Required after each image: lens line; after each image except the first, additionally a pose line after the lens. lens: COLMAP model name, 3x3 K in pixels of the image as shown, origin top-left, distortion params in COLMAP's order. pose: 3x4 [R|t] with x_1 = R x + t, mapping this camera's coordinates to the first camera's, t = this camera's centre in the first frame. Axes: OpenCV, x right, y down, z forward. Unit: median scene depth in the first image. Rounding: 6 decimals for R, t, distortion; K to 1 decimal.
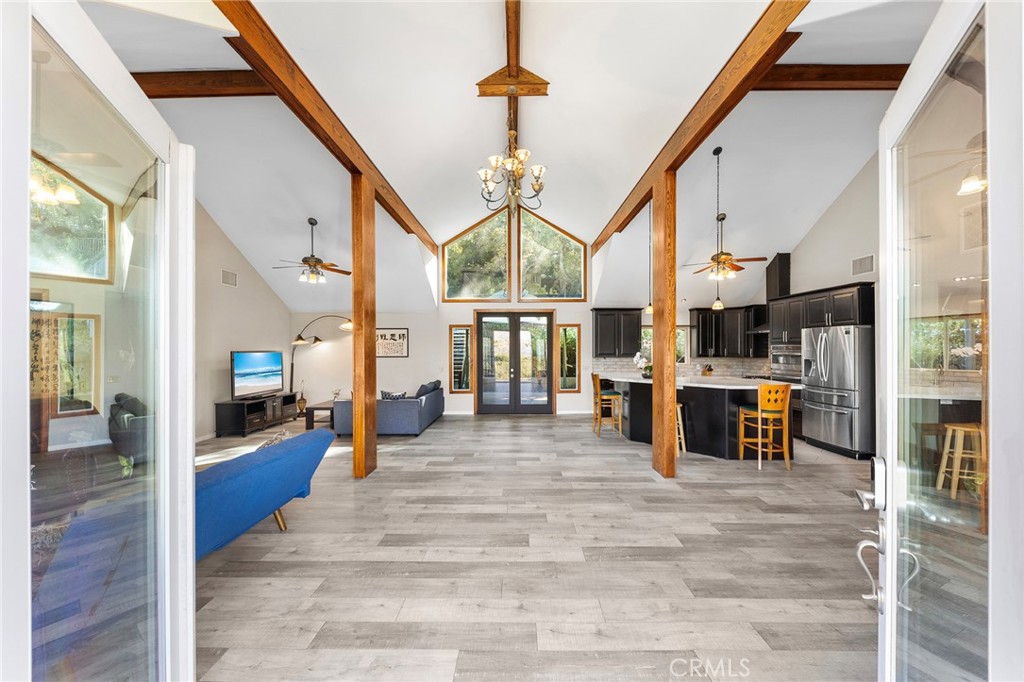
lens RADIAL K [[371.1, 0, 512.0], [0, 371.1, 348.8], [0, 0, 1]] dist [-0.003086, -0.001207]
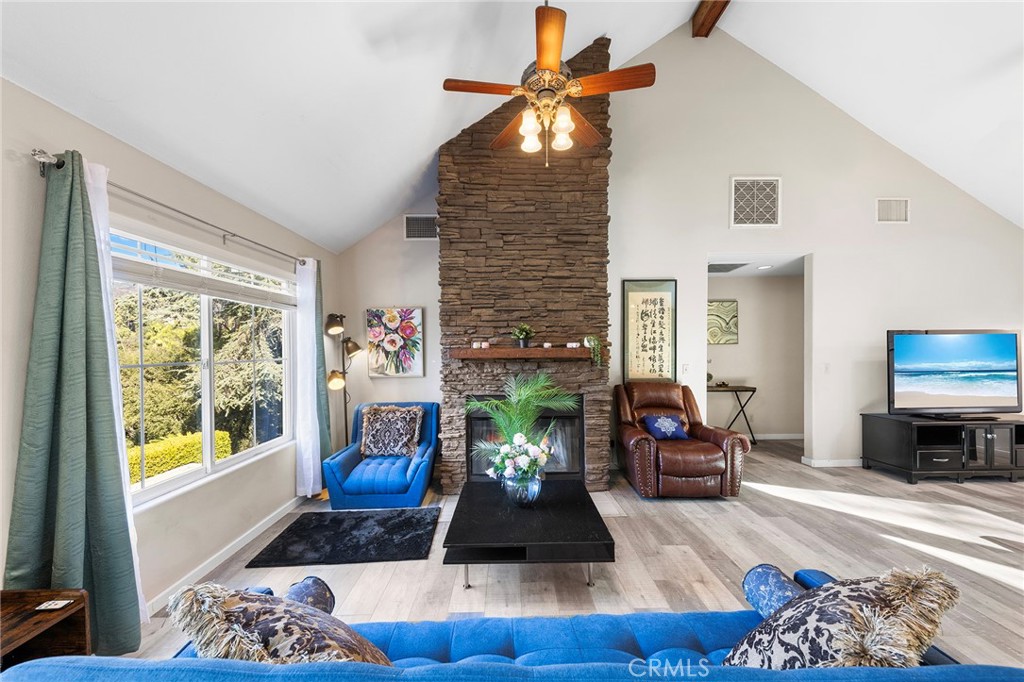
lens RADIAL K [[371.1, 0, 513.7], [0, 371.1, 352.1], [0, 0, 1]] dist [-0.003086, -0.001207]
pose [[0.010029, 0.018799, -0.999773, -0.141768], [0.003977, 0.999815, 0.018840, 0.022589], [0.999942, -0.004165, 0.009953, 0.327465]]
